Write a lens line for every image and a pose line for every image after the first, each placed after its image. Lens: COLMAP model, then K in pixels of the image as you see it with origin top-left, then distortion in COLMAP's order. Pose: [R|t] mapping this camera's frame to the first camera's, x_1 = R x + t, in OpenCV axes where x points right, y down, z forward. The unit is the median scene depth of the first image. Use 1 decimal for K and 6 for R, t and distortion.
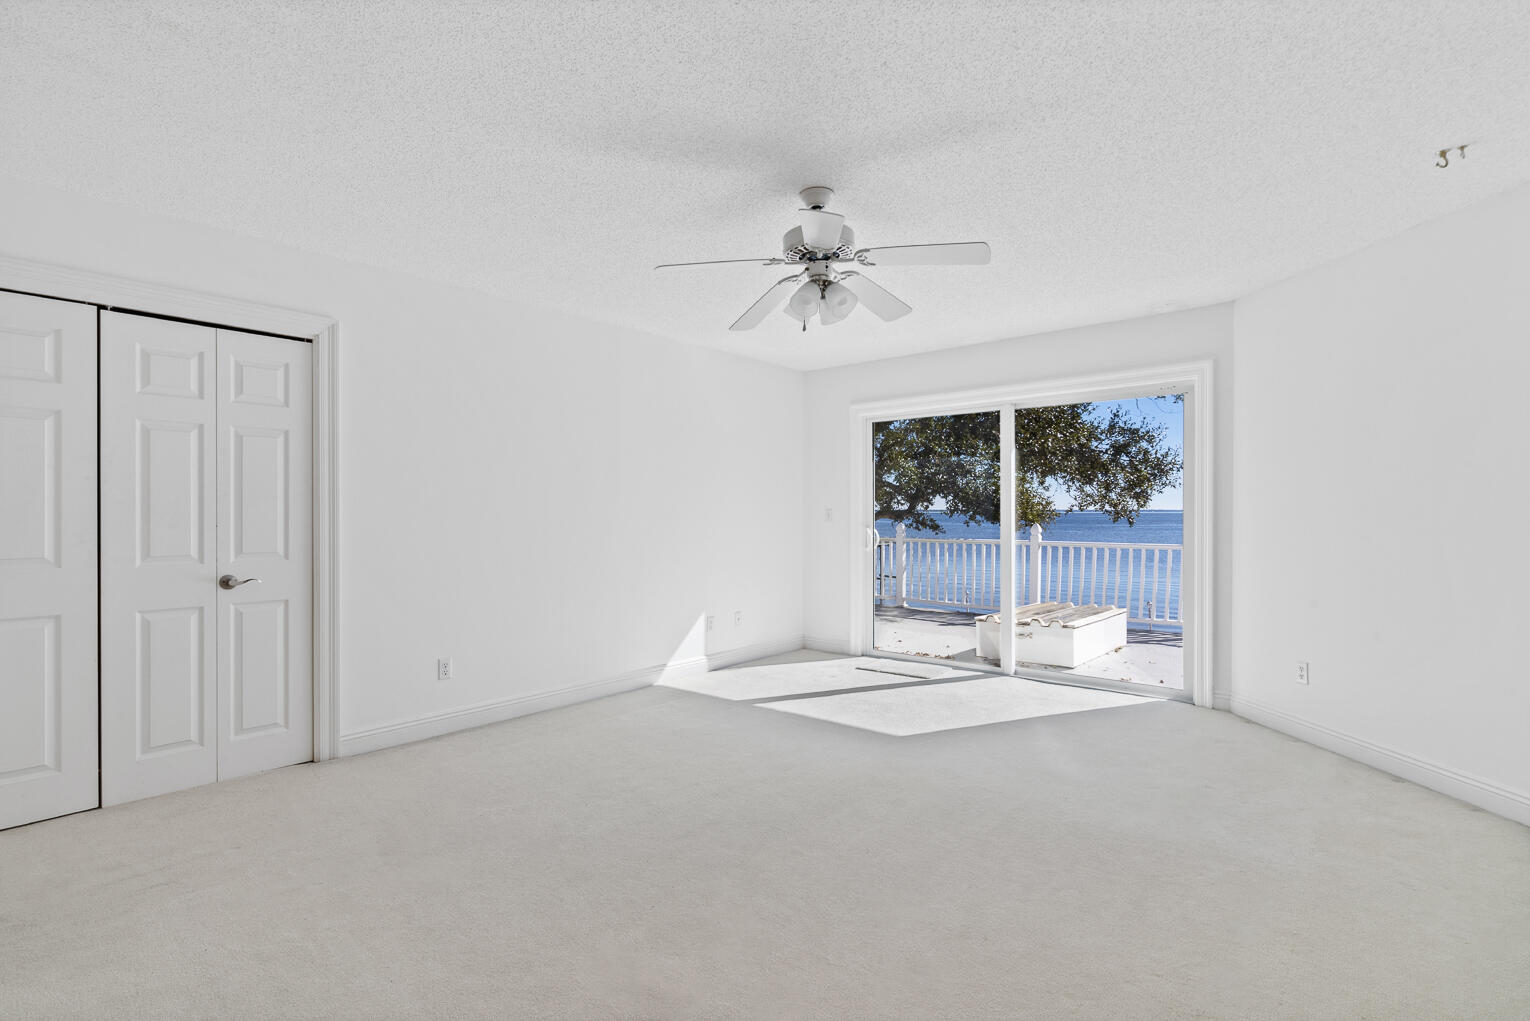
lens RADIAL K [[710.5, 0, 751.4], [0, 710.5, 519.0], [0, 0, 1]] dist [0.001108, 0.001254]
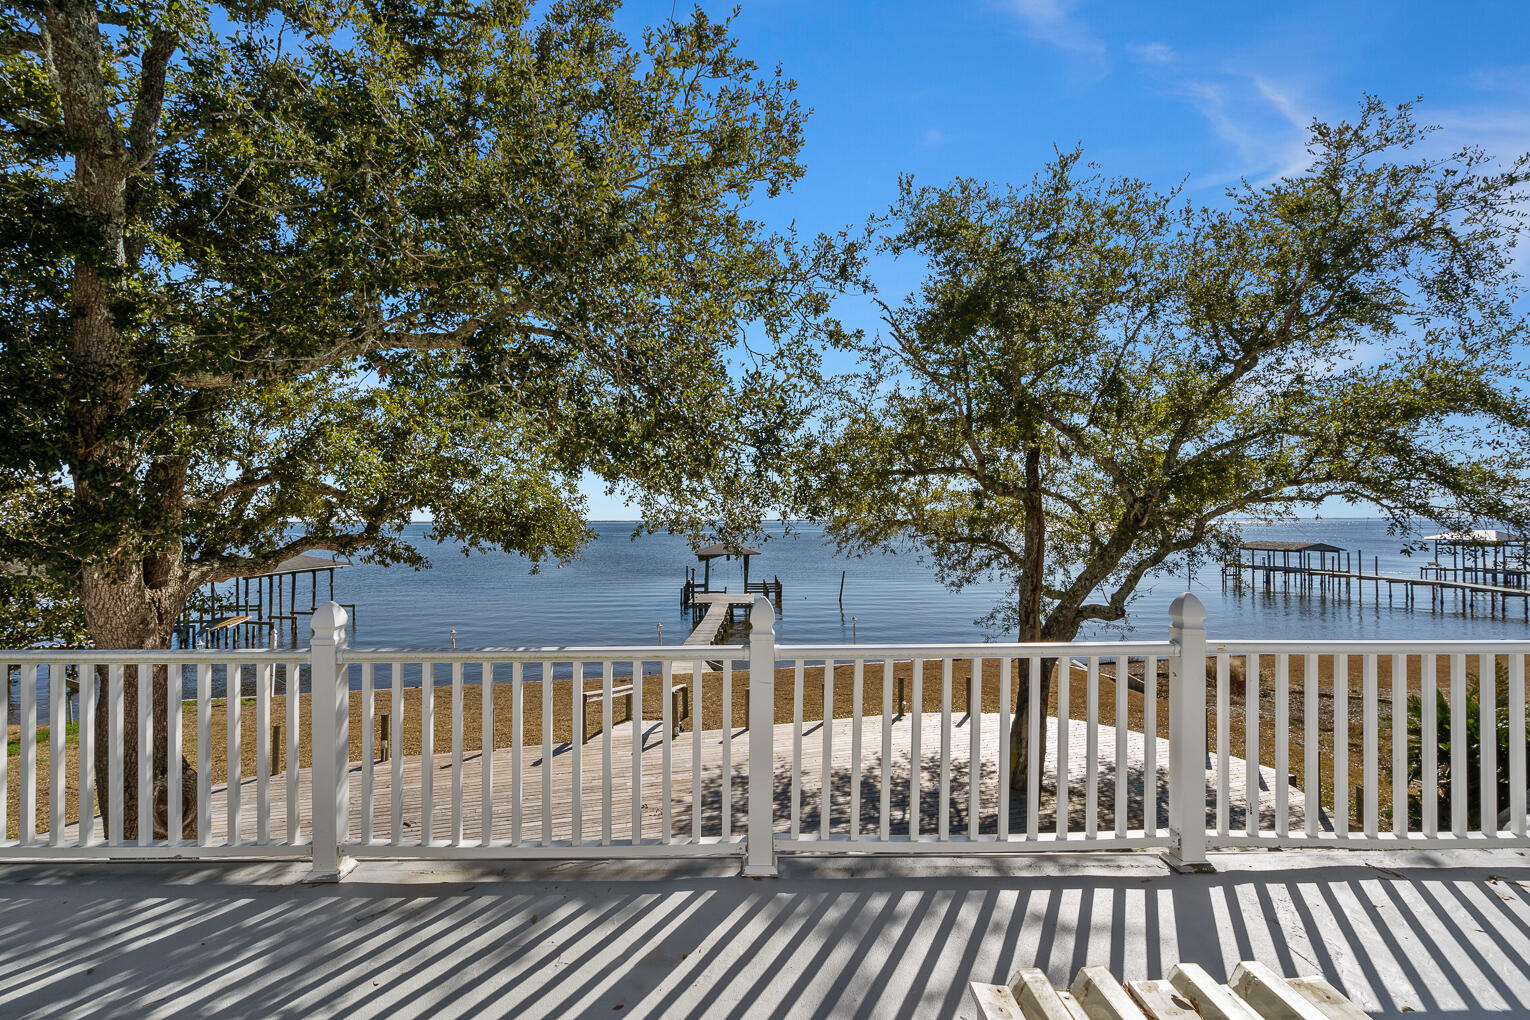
lens RADIAL K [[710.5, 0, 766.2], [0, 710.5, 516.3], [0, 0, 1]] dist [0.001108, 0.001254]
pose [[0.747408, -0.000554, 0.664365, 0.248097], [0.013403, 0.999809, -0.014245, -0.042788], [-0.664230, 0.019551, 0.747272, 1.081327]]
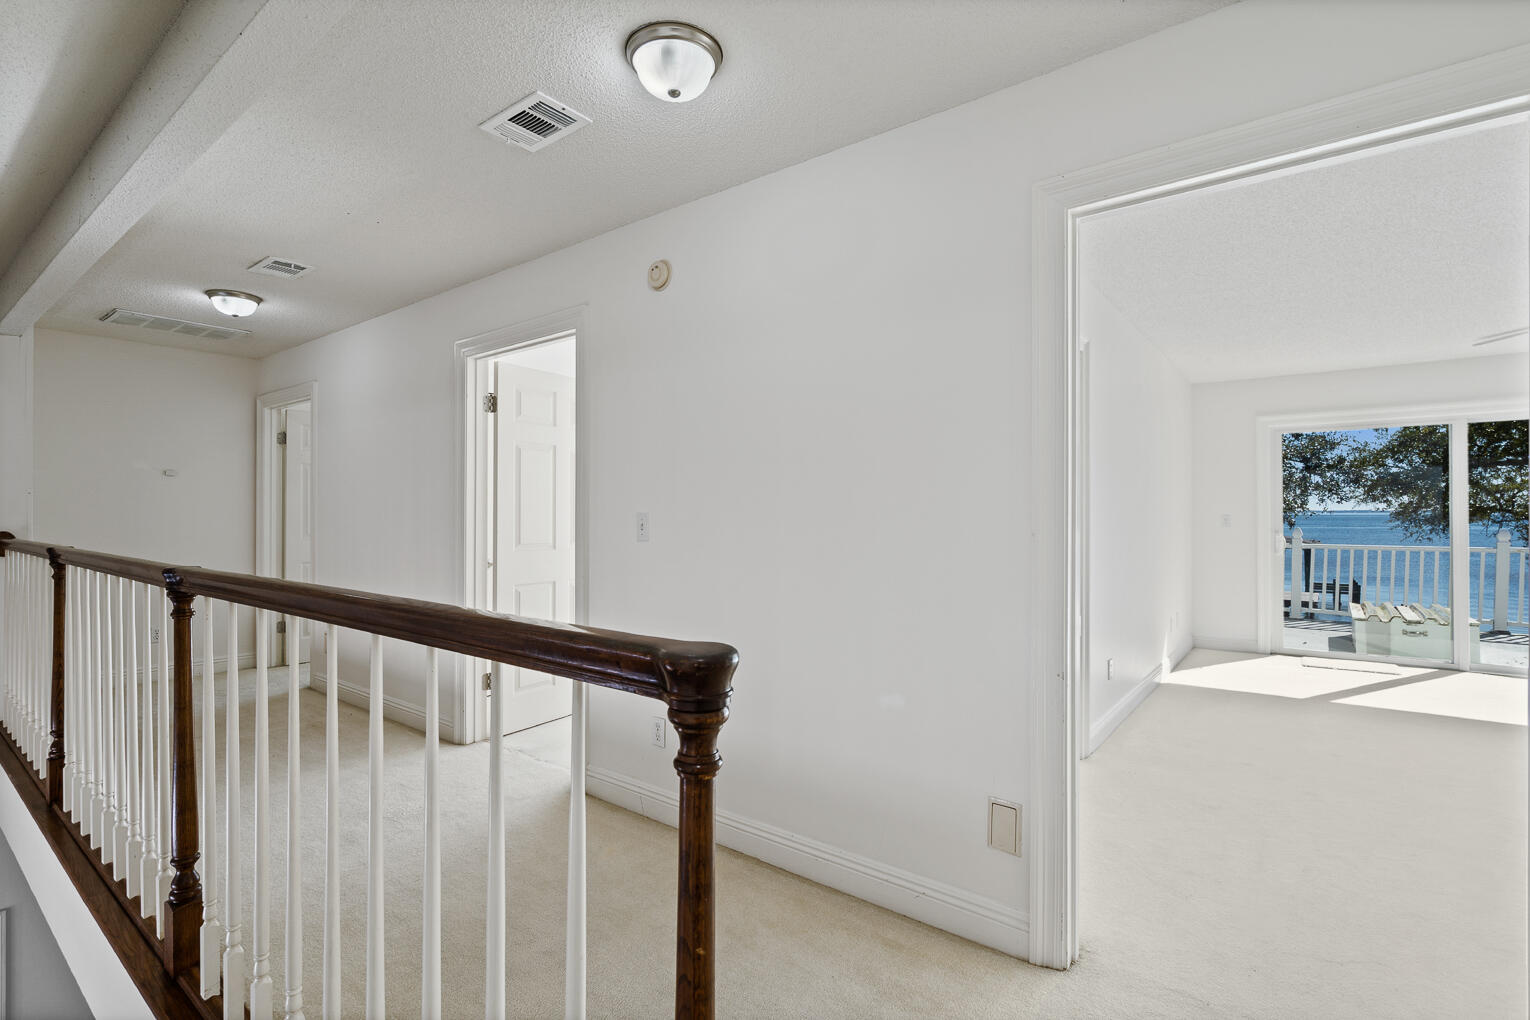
lens RADIAL K [[710.5, 0, 780.7], [0, 710.5, 506.5], [0, 0, 1]] dist [0.001108, 0.001254]
pose [[0.998279, 0.000163, 0.058640, -0.630330], [0.000918, 0.999830, -0.018402, -0.007838], [-0.058633, 0.018424, 0.998110, -0.012901]]
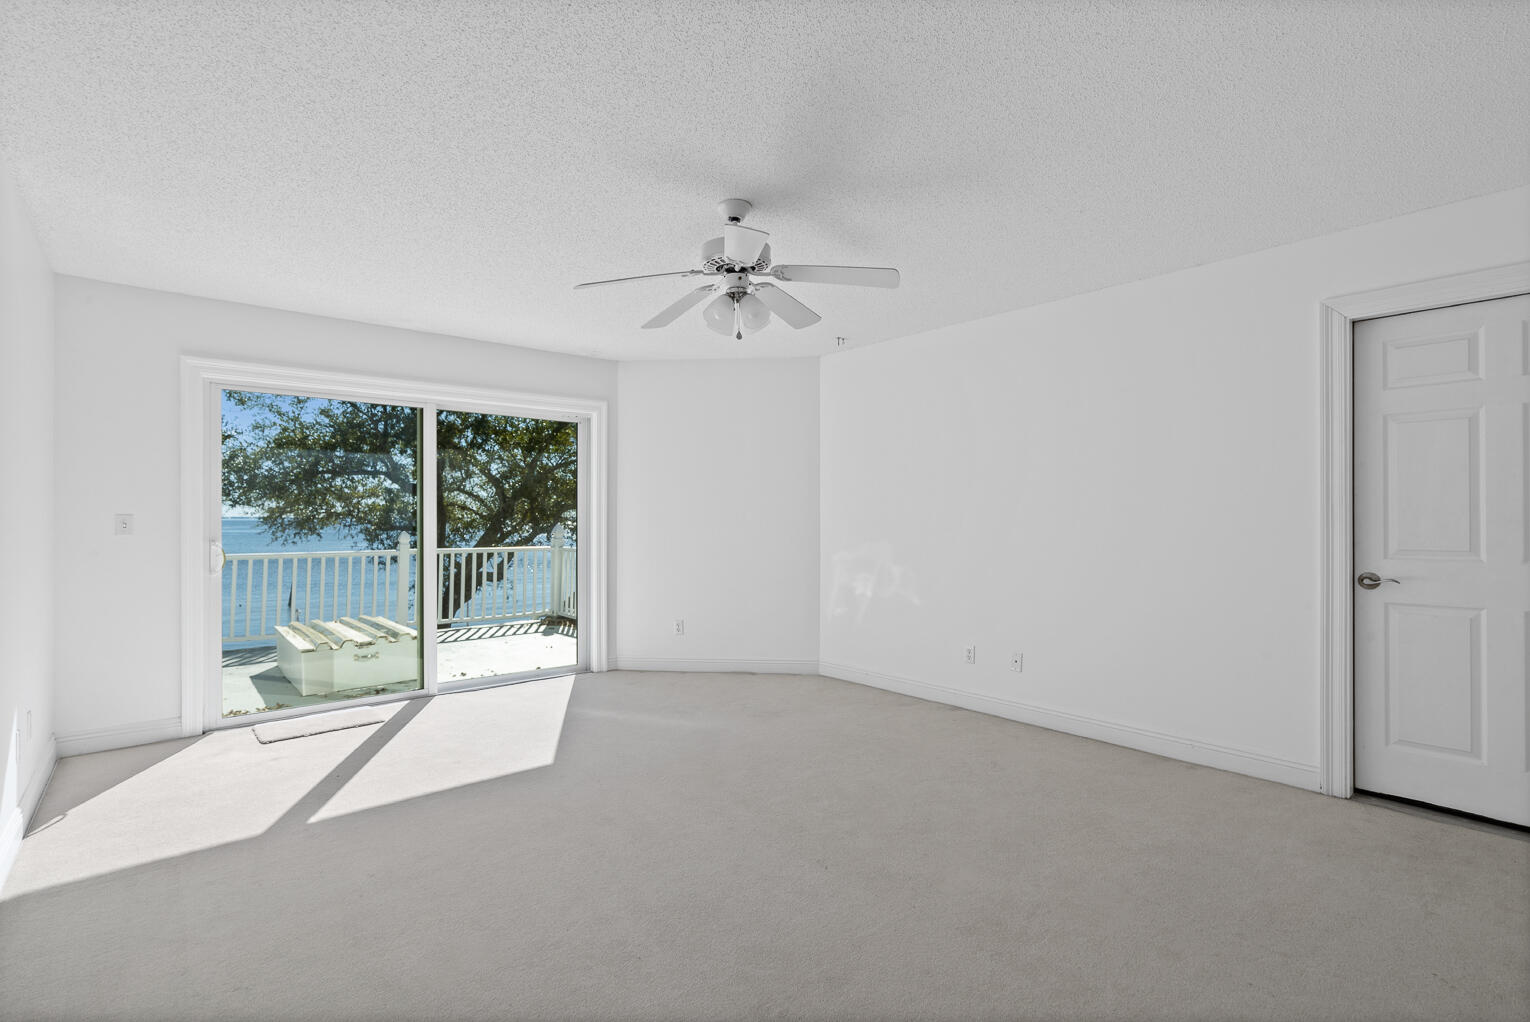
lens RADIAL K [[710.5, 0, 749.8], [0, 710.5, 512.9], [0, 0, 1]] dist [0.001108, 0.001254]
pose [[0.170490, 0.008414, 0.985324, -0.416112], [0.009216, 0.999906, -0.010133, -0.003803], [-0.985316, 0.010808, 0.170396, 0.372529]]
